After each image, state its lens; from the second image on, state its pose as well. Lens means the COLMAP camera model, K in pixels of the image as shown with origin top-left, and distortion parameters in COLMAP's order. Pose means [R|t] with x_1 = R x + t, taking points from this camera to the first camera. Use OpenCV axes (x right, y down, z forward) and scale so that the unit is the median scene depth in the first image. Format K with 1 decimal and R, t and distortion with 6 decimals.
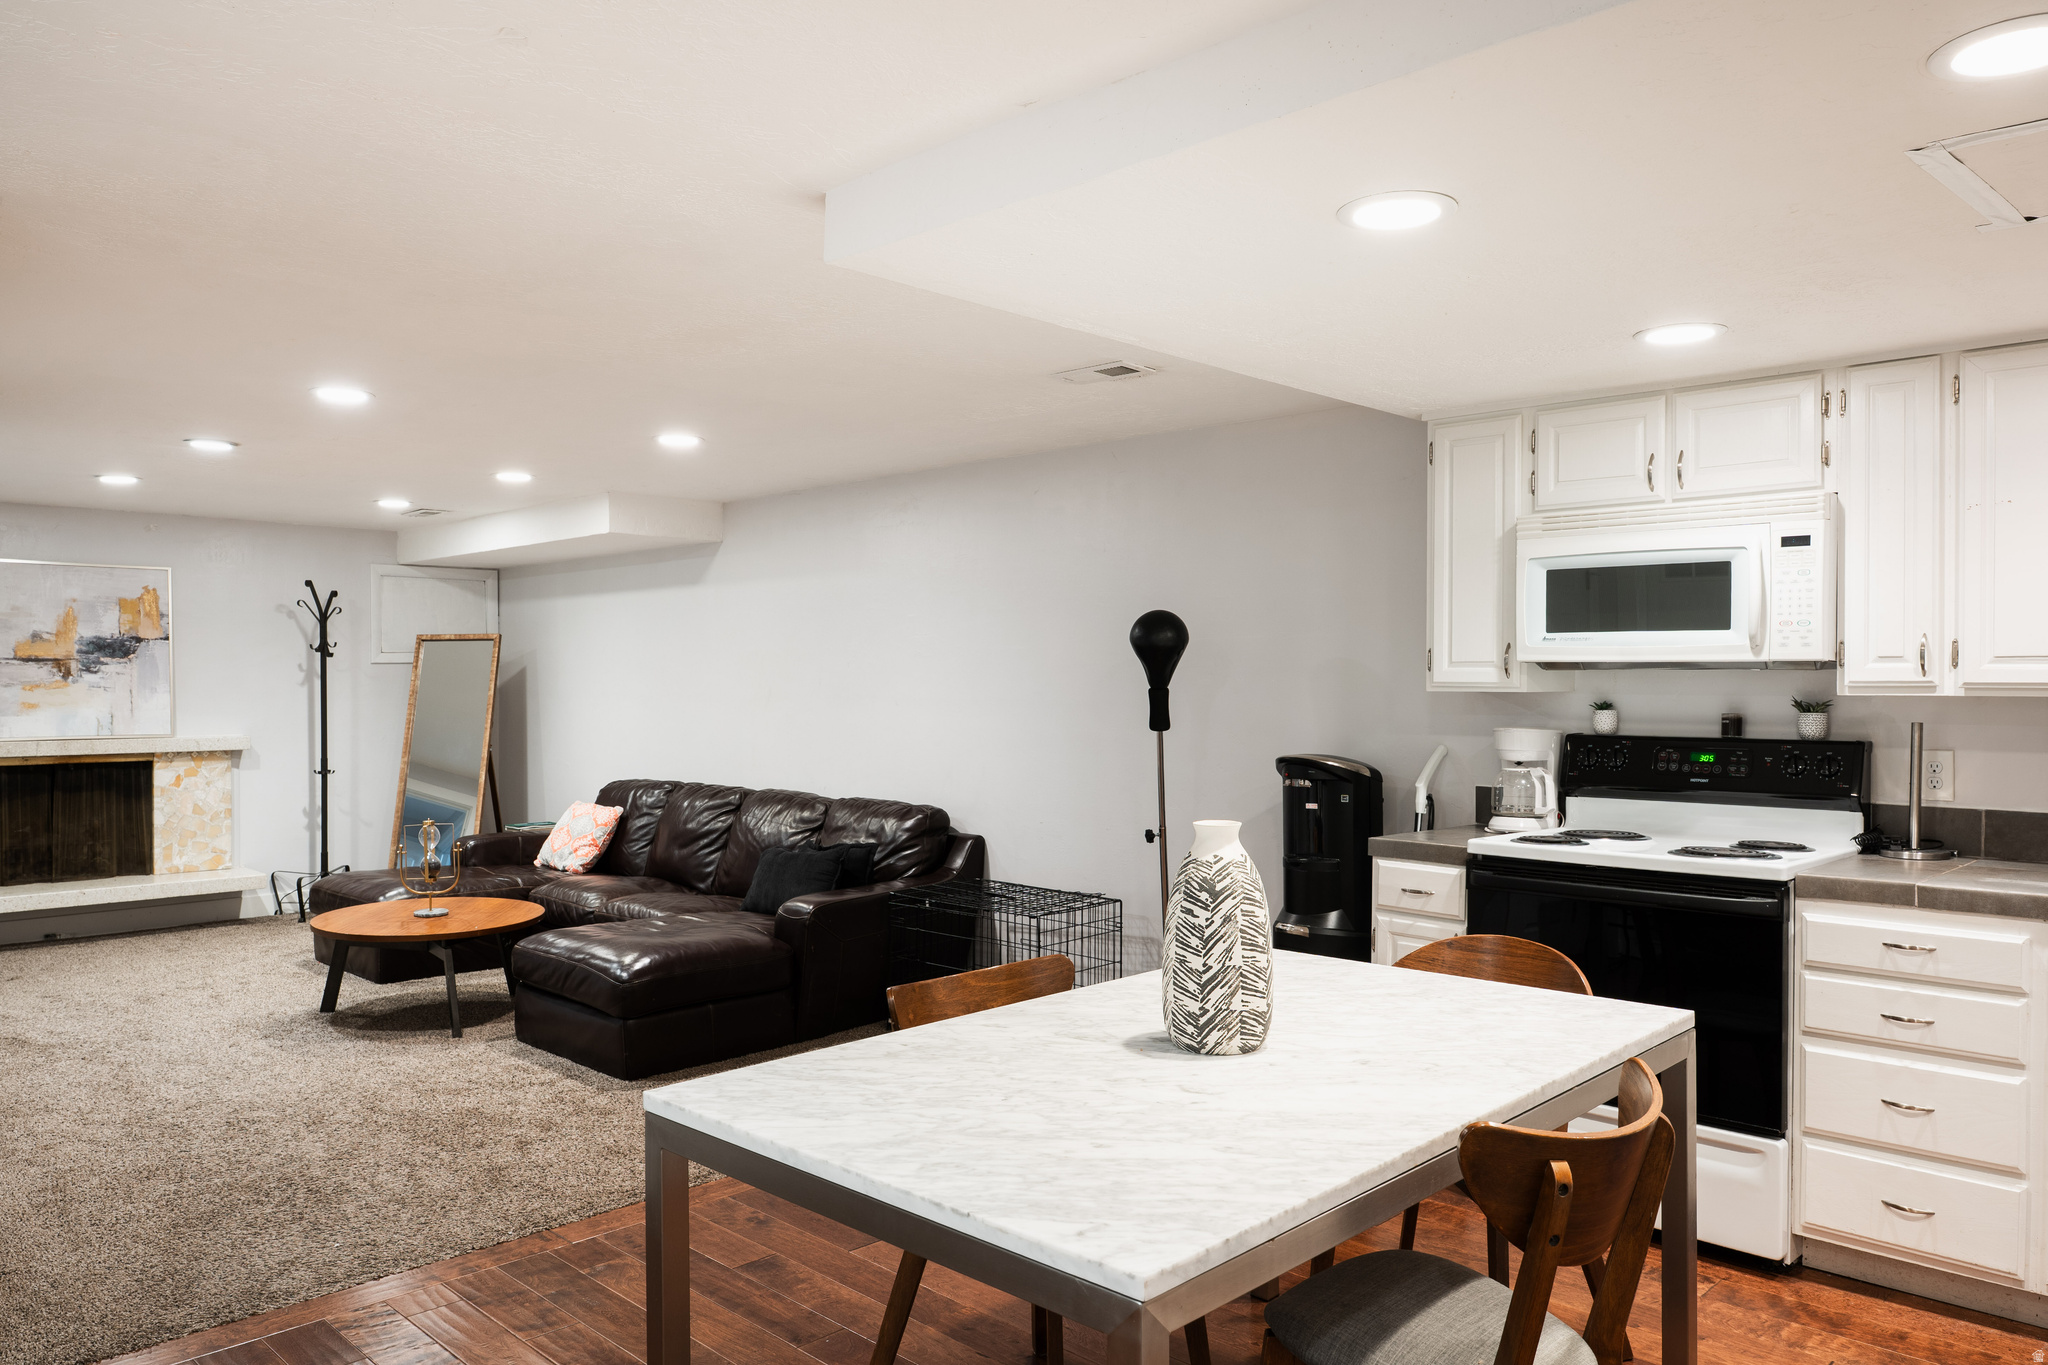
lens RADIAL K [[1431.2, 0, 1012.5], [0, 1431.2, 708.5], [0, 0, 1]] dist [-0.002702, -0.006353]
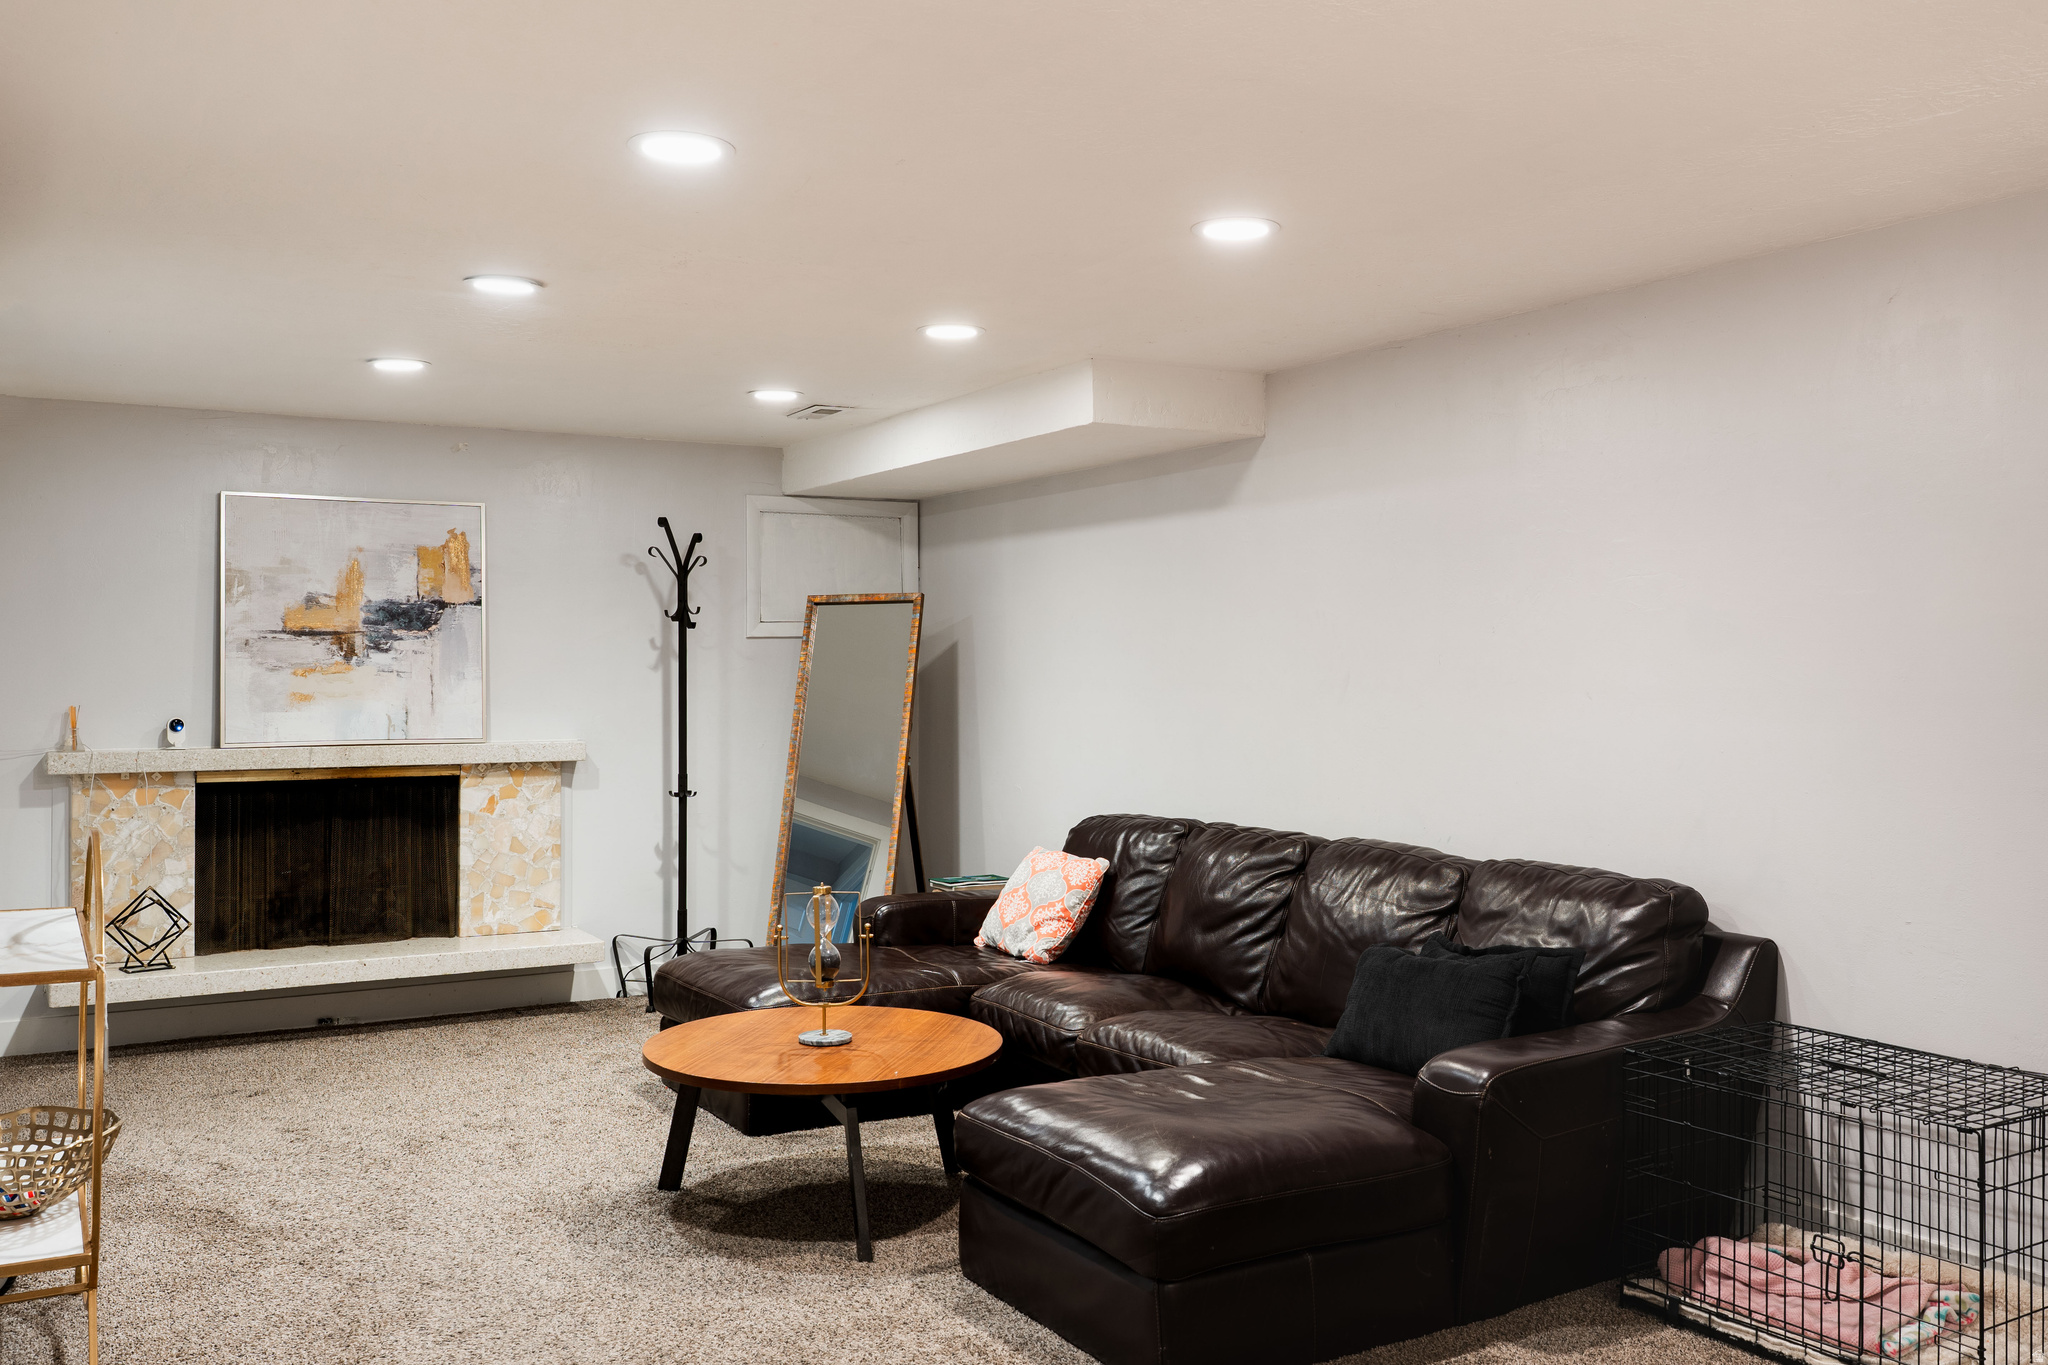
lens RADIAL K [[1768.3, 0, 1025.0], [0, 1768.3, 682.3], [0, 0, 1]] dist [-0.004327, 0.004046]
pose [[0.962514, -0.000330, -0.271231, -0.100047], [-0.003043, 0.999923, -0.012018, 0.000108], [0.271214, 0.012393, 0.962439, 0.246495]]
